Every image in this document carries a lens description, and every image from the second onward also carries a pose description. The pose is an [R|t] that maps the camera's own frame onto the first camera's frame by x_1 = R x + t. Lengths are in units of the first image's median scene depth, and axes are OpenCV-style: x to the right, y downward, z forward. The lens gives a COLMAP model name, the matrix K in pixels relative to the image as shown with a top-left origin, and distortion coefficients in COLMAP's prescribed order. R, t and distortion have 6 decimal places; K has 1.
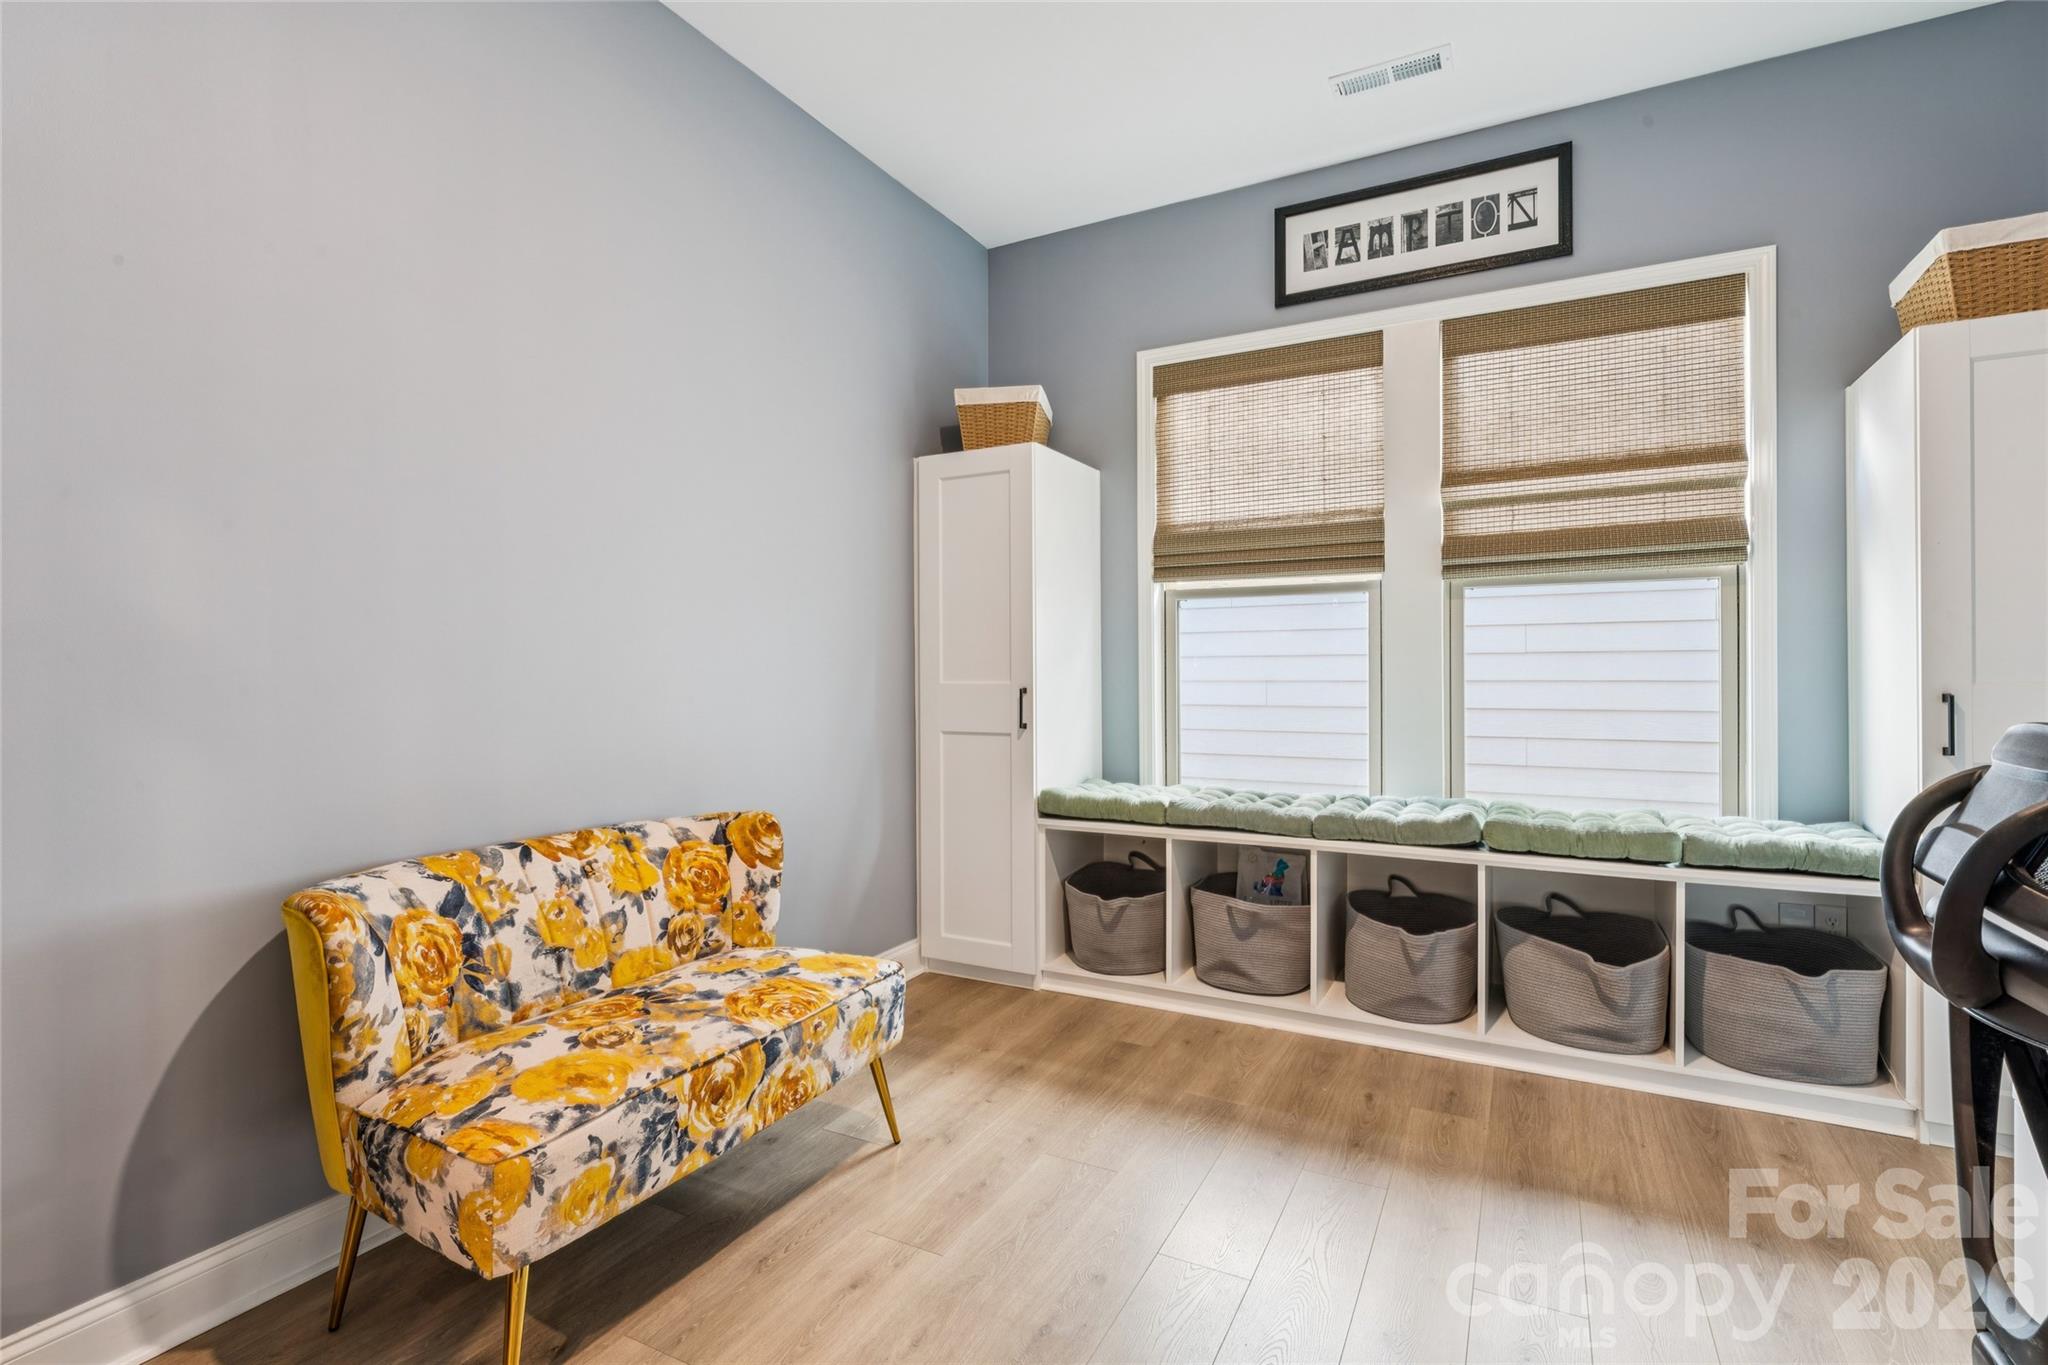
lens RADIAL K [[949.1, 0, 1024.0], [0, 949.1, 682.5], [0, 0, 1]] dist [-0.001143, -0.000244]
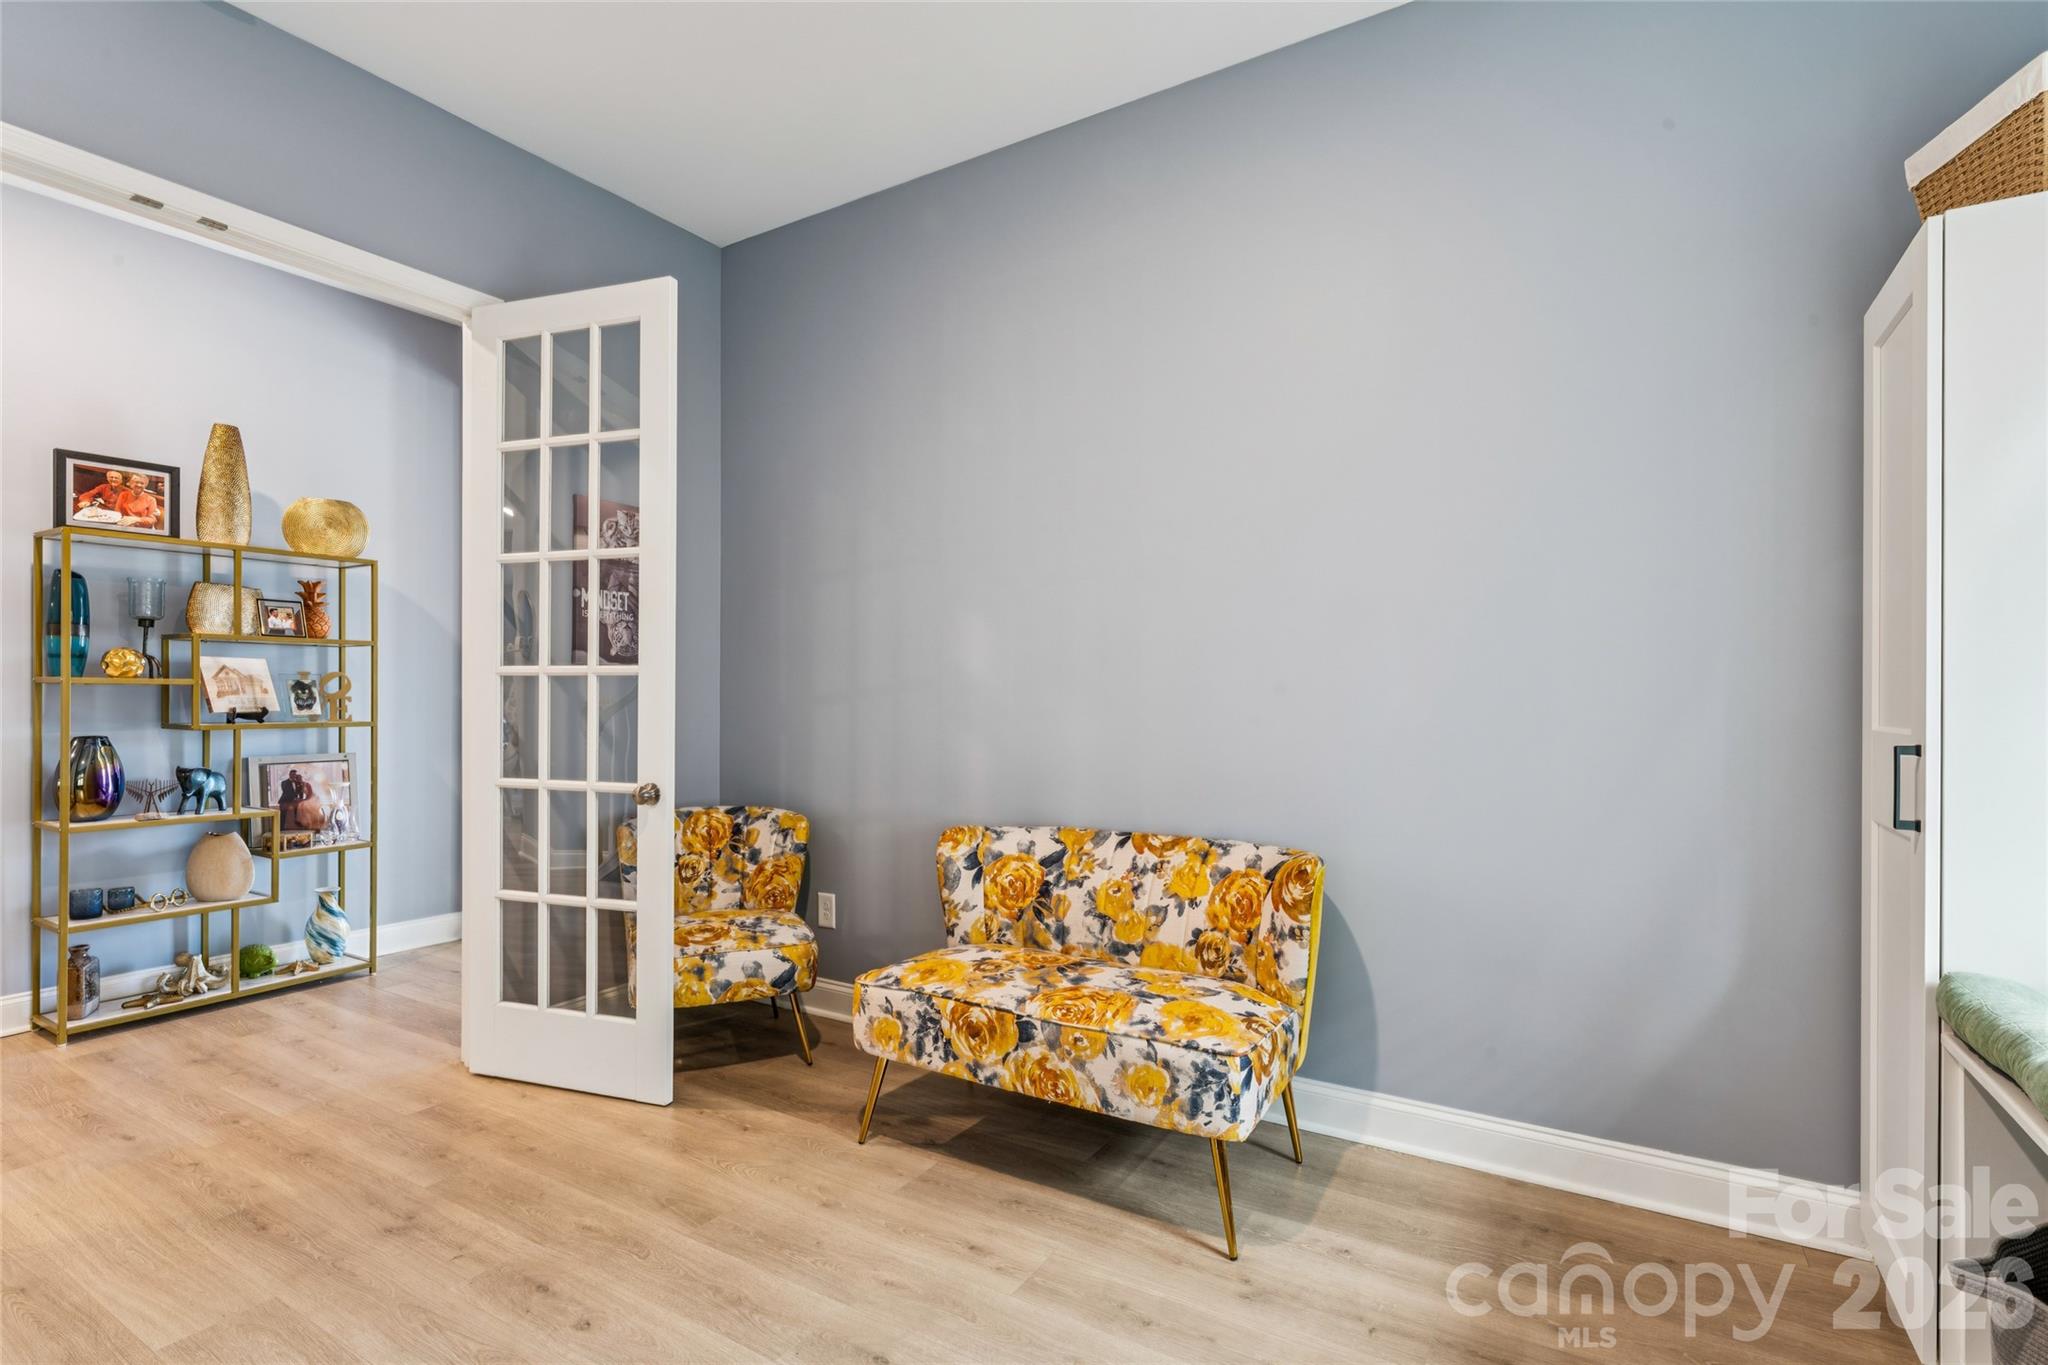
lens RADIAL K [[962.1, 0, 1027.2], [0, 962.1, 700.6], [0, 0, 1]] dist [0.001266, -0.000284]
pose [[-0.053817, 0.009545, -0.998505, 0.865466], [-0.011329, 0.999884, 0.010169, -0.028141], [0.998487, 0.011859, -0.053703, 1.006185]]
